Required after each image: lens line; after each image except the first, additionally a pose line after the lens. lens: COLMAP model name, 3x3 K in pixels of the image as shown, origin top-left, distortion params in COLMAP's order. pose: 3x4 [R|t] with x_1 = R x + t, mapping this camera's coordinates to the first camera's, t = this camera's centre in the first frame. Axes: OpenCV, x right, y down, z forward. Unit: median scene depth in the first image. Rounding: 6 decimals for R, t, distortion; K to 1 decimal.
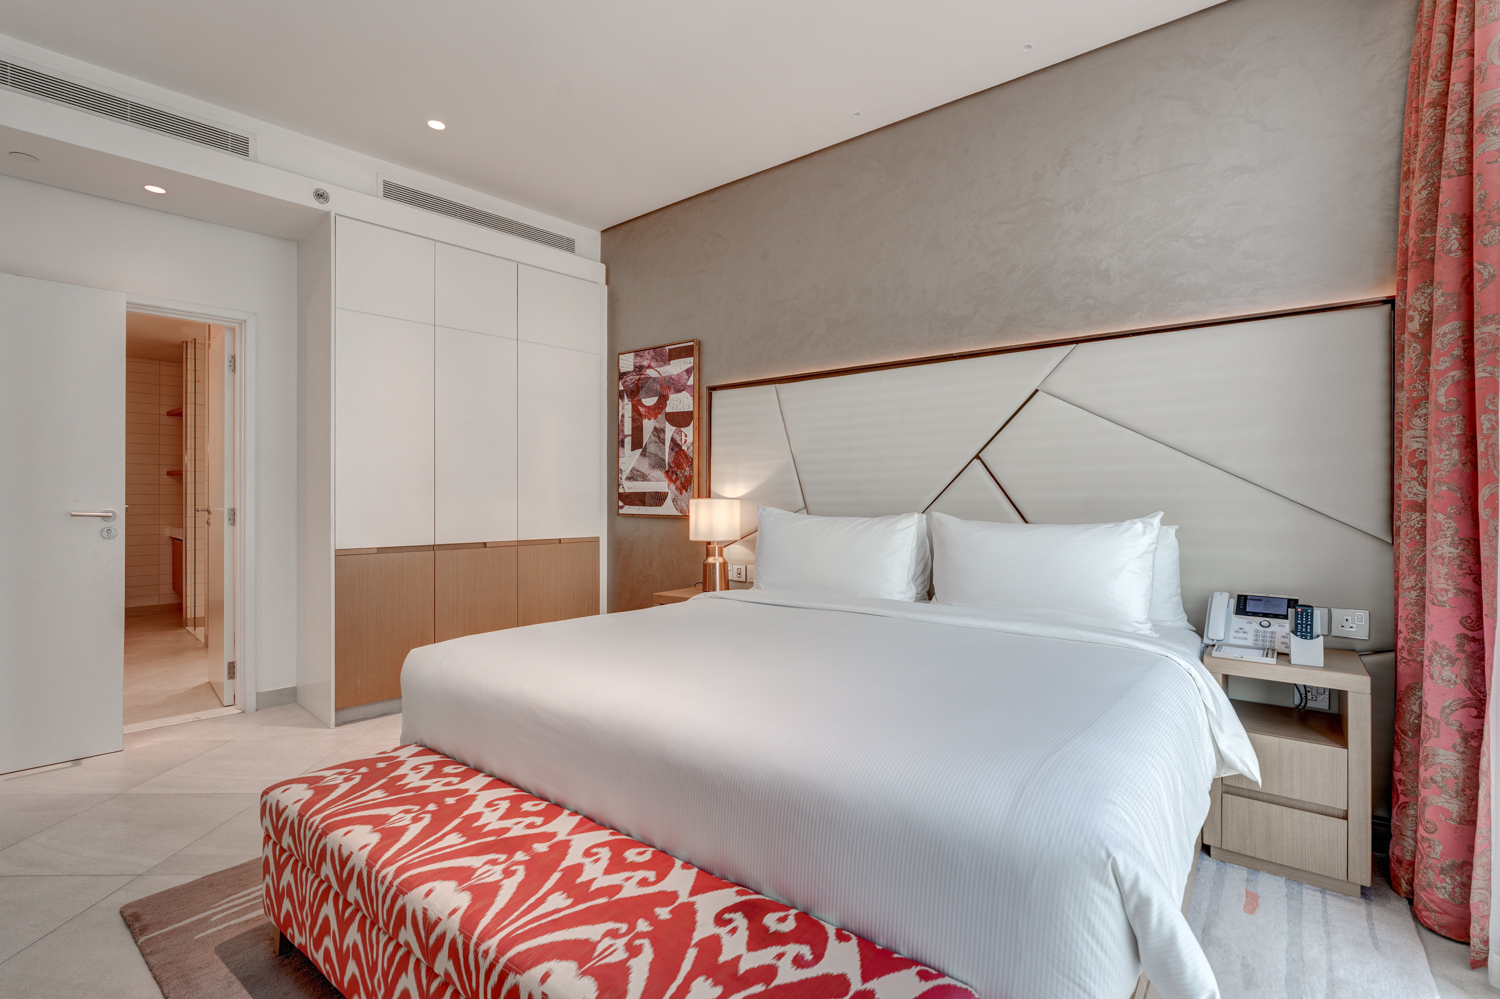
lens RADIAL K [[680.7, 0, 748.4], [0, 680.7, 501.3], [0, 0, 1]] dist [-0.004618, 0.001167]
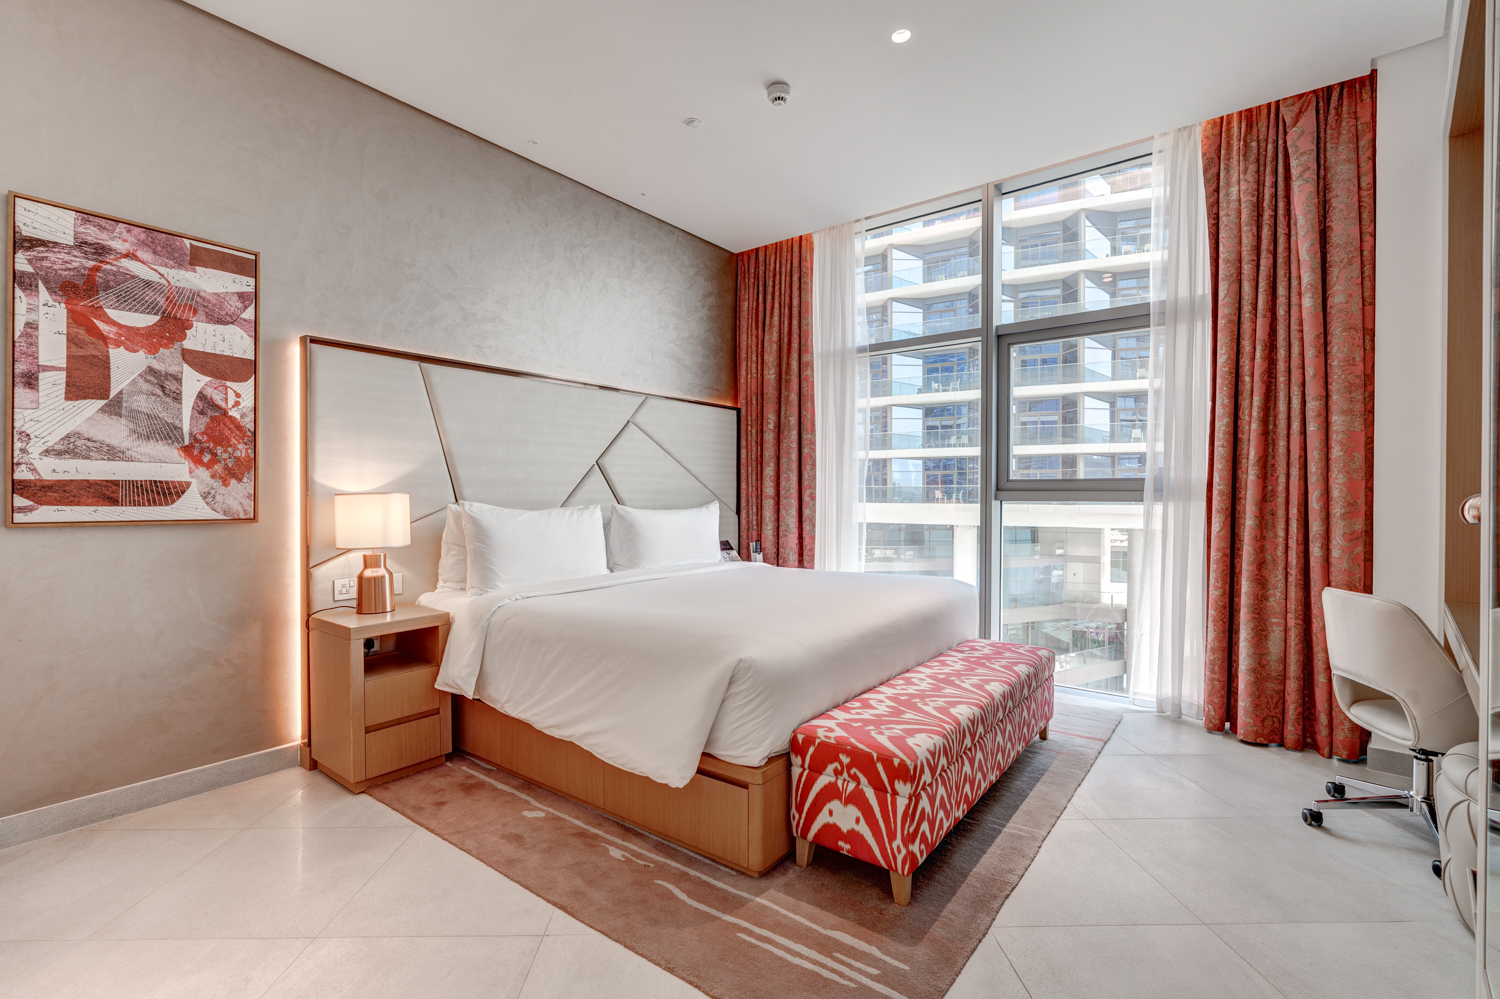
lens RADIAL K [[680.7, 0, 738.9], [0, 680.7, 502.1], [0, 0, 1]] dist [-0.004618, 0.001167]
pose [[-0.007493, -0.014474, 0.999867, -0.720068], [-0.003631, 0.999889, 0.014447, -0.005717], [-0.999965, -0.003522, -0.007544, 0.511837]]
